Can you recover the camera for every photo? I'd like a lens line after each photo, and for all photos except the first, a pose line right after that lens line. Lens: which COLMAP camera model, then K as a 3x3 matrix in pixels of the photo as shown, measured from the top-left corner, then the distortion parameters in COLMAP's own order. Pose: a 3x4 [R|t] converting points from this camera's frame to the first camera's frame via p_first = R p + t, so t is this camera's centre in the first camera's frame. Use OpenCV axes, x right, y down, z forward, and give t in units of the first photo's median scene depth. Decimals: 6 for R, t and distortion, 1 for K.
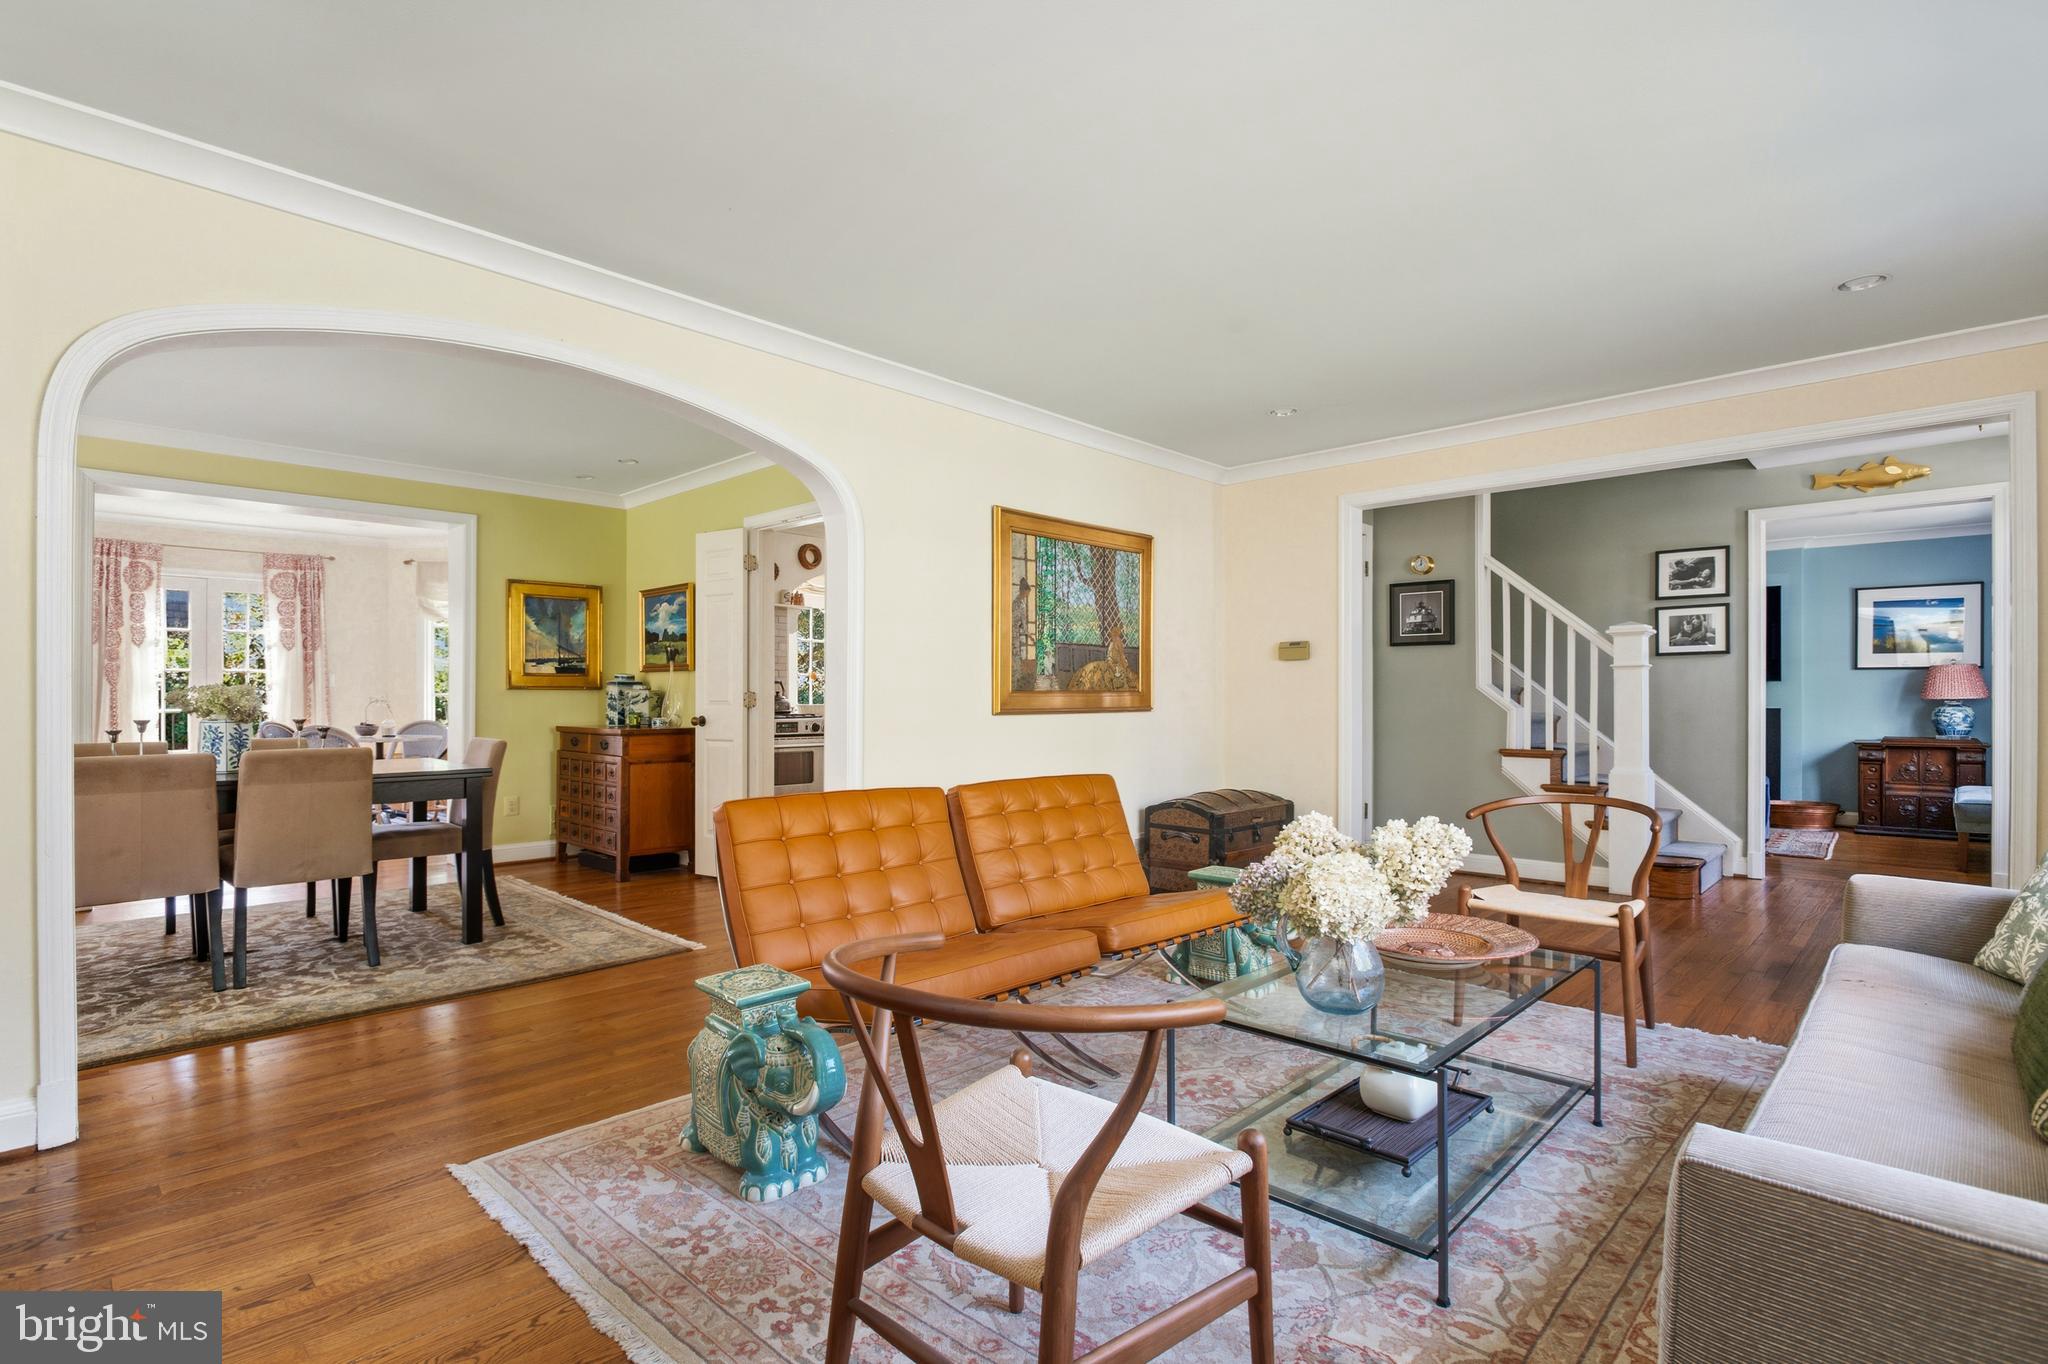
lens RADIAL K [[985.6, 0, 1013.8], [0, 985.6, 693.4], [0, 0, 1]] dist [-0.010425, 0.001724]
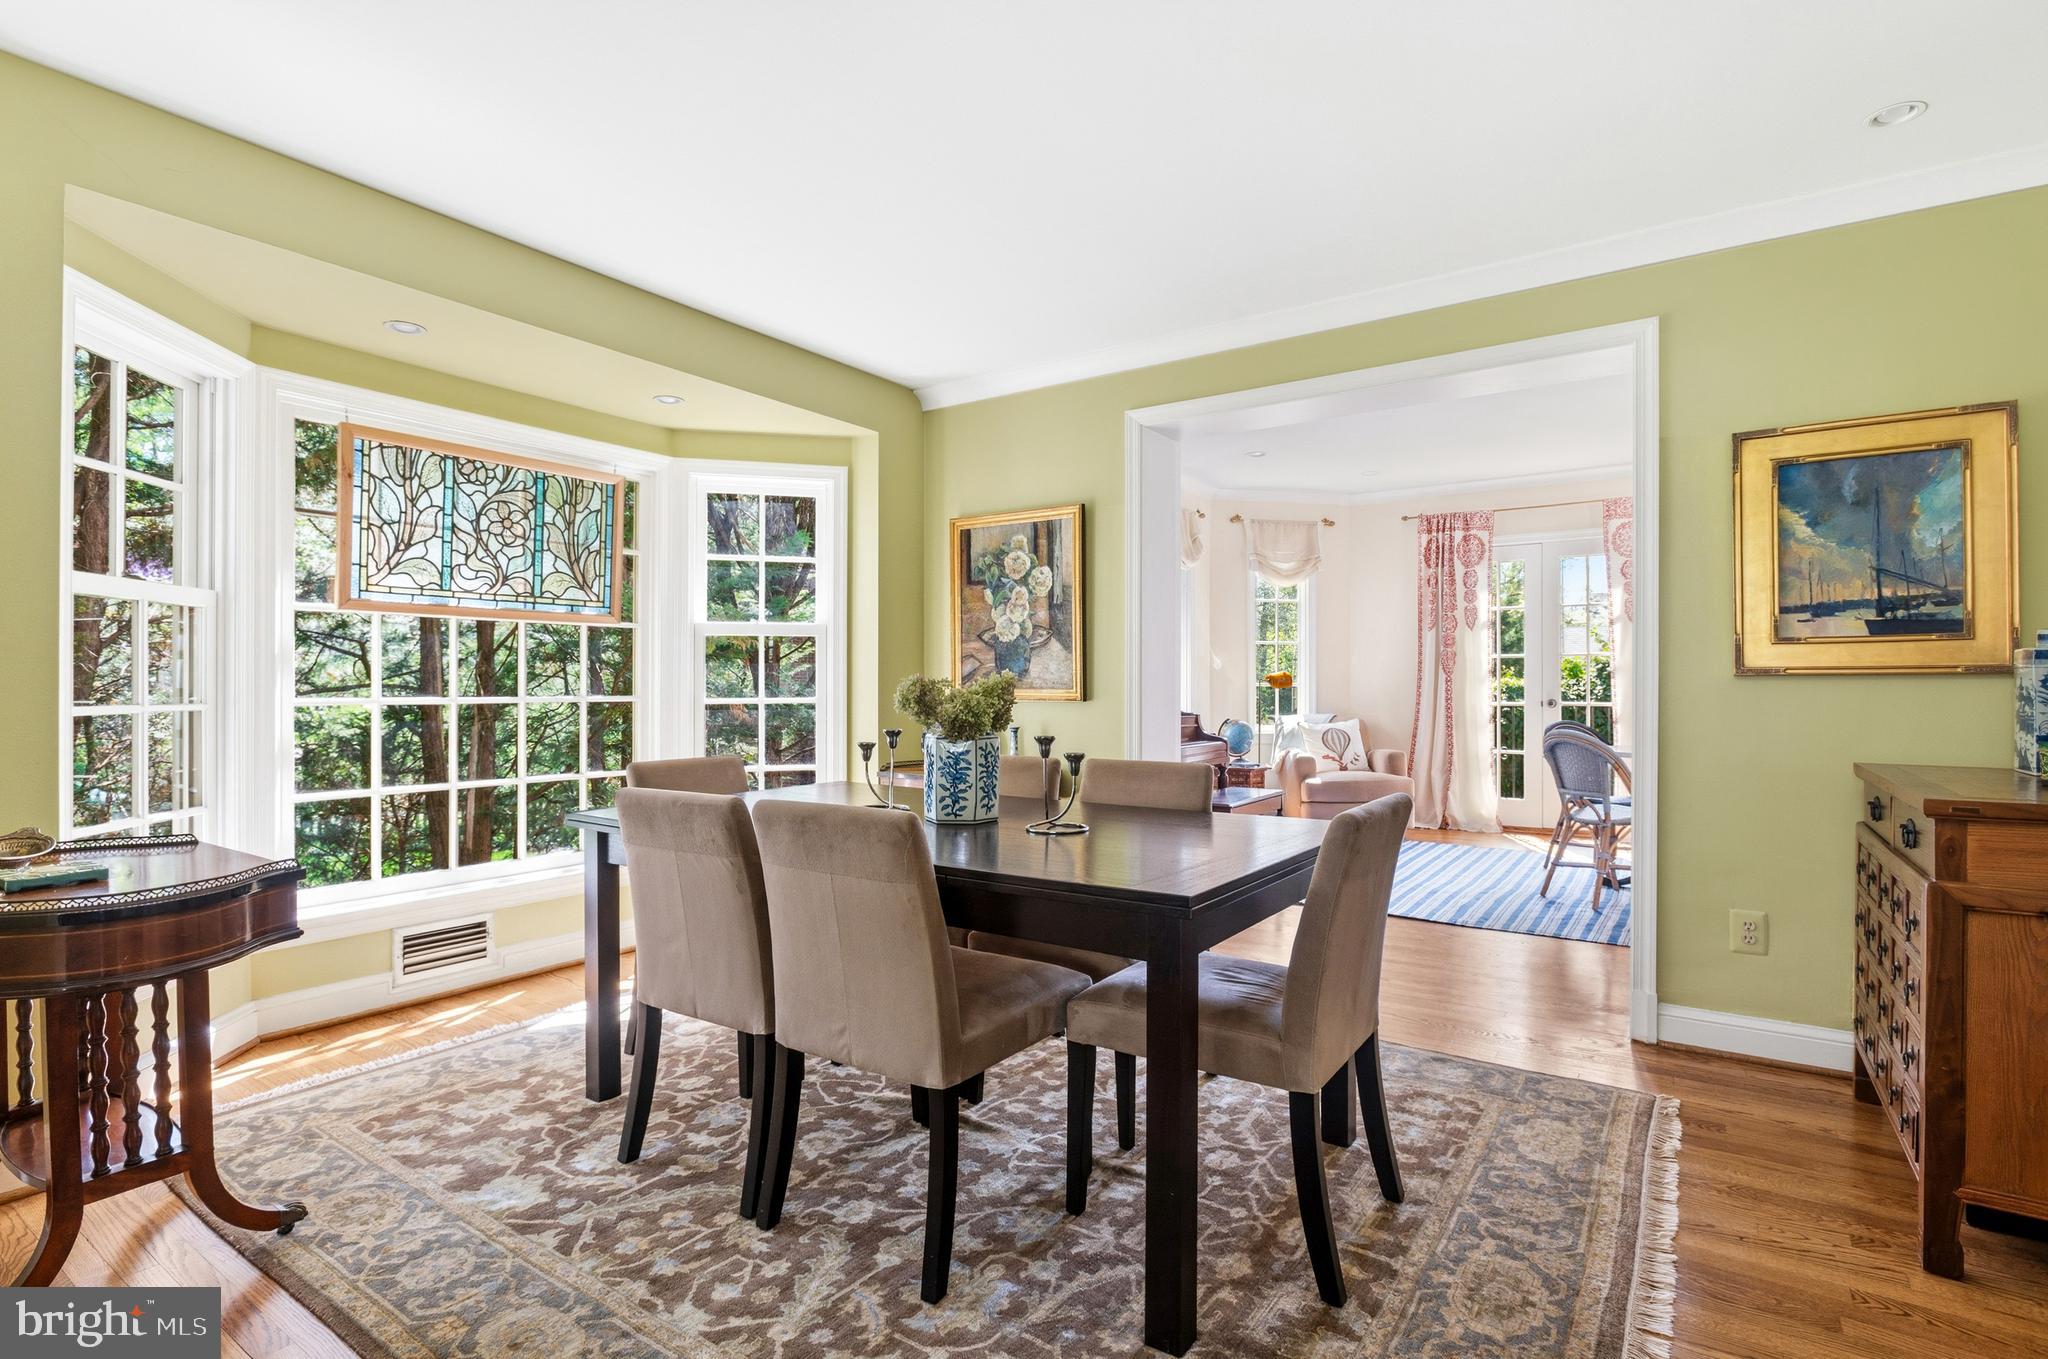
lens RADIAL K [[985.6, 0, 1031.4], [0, 985.6, 678.6], [0, 0, 1]] dist [-0.010425, 0.001724]
pose [[0.176609, -0.007509, -0.984252, -0.118909], [0.006256, 0.999959, -0.006507, -0.001456], [0.984261, -0.005009, 0.176649, 0.573559]]
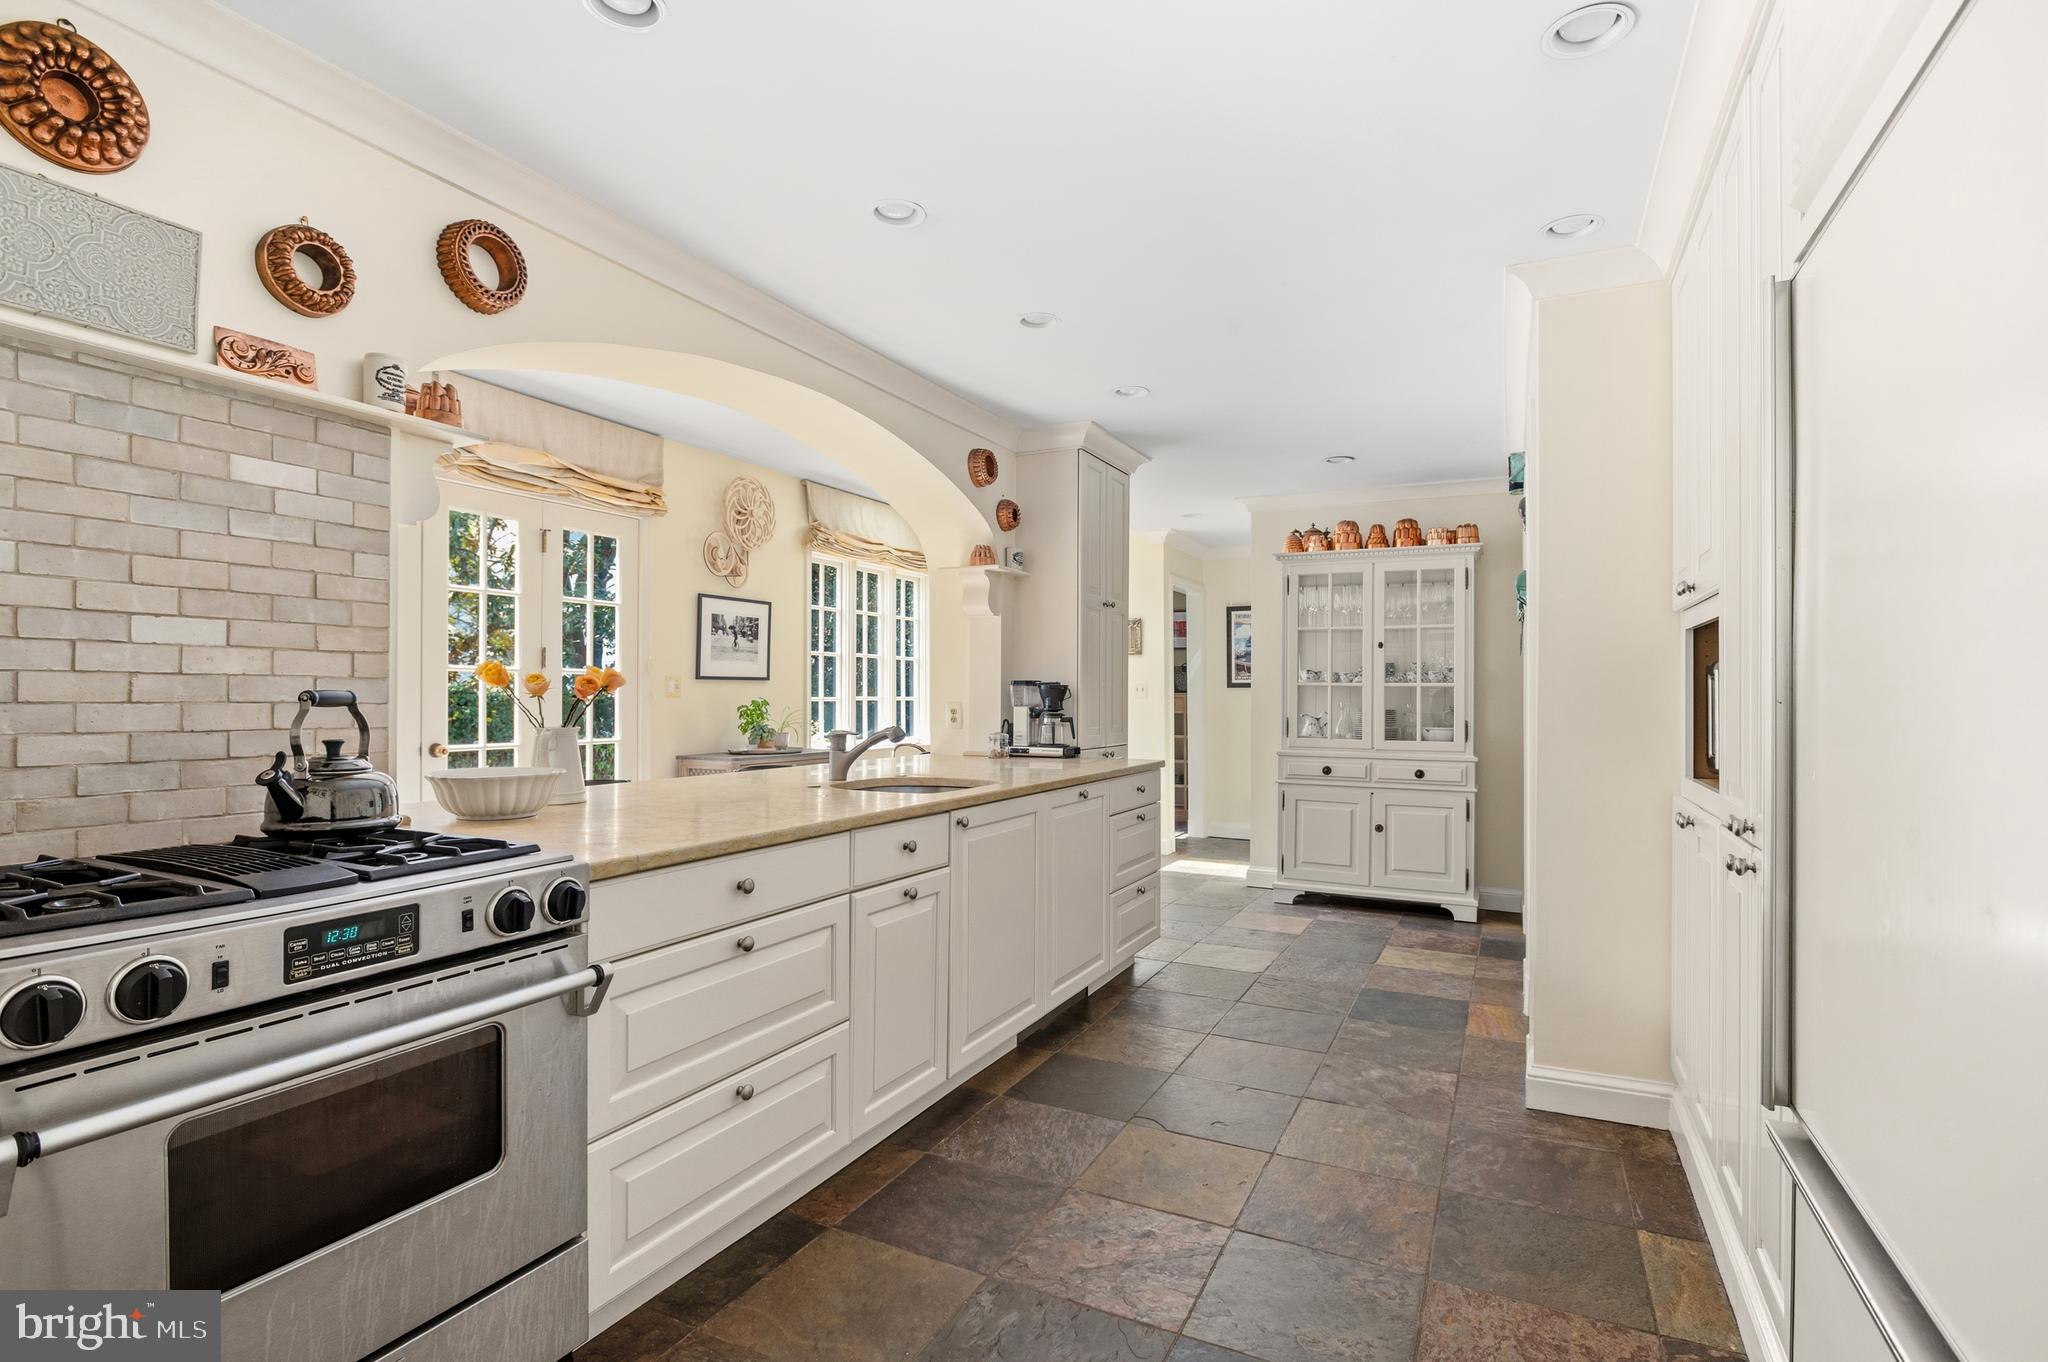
lens RADIAL K [[985.6, 0, 1028.1], [0, 985.6, 683.9], [0, 0, 1]] dist [-0.010425, 0.001724]
pose [[0.953558, 0.003093, 0.301193, -0.167224], [-0.002707, 0.999995, -0.001700, -0.017784], [-0.301197, 0.000806, 0.953562, 0.802516]]
